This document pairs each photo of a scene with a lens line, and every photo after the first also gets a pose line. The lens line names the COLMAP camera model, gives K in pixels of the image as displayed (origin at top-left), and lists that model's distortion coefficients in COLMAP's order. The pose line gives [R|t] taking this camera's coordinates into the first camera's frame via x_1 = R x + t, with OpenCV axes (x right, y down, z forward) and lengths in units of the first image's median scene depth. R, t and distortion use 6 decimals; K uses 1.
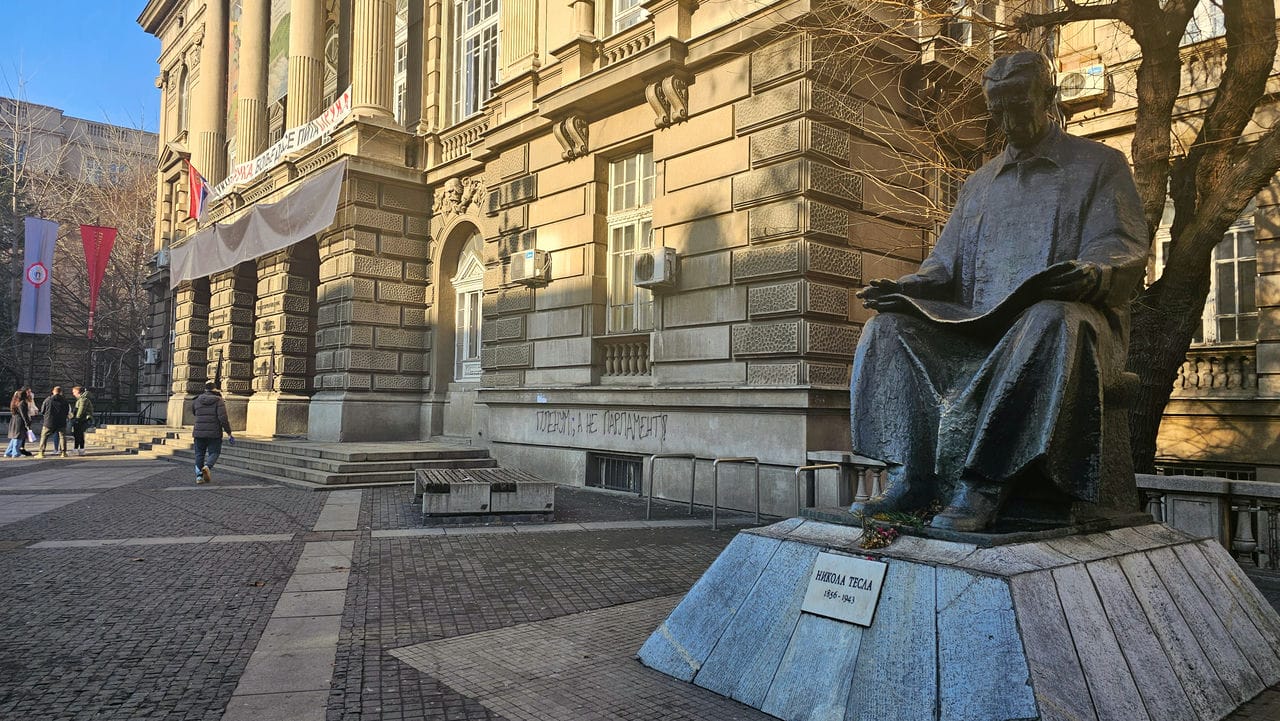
lens RADIAL K [[852.7, 0, 651.0], [0, 852.7, 354.1], [0, 0, 1]] dist [0.044958, -0.027092]
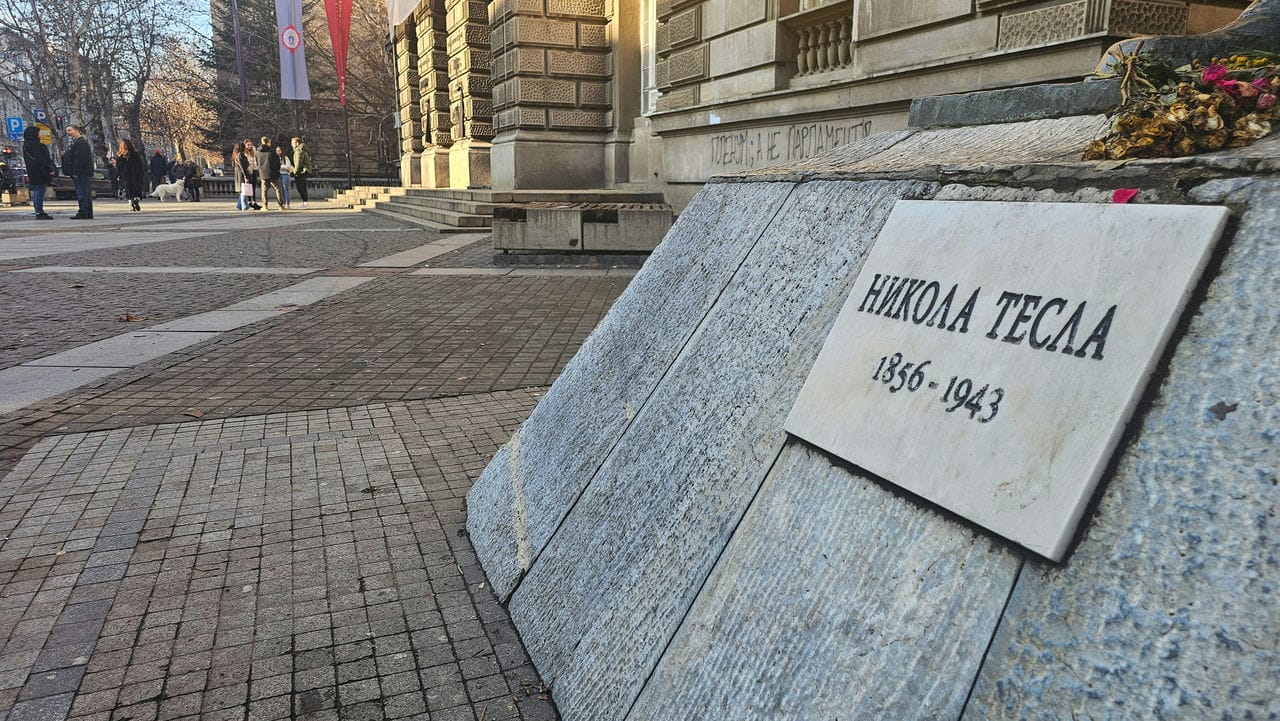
lens RADIAL K [[852.7, 0, 652.1], [0, 852.7, 368.0], [0, 0, 1]] dist [0.044958, -0.027092]
pose [[0.948543, 0.054984, -0.311837, 0.066422], [0.029482, 0.965195, 0.259863, 0.067652], [0.315272, -0.255685, 0.913909, 0.239775]]
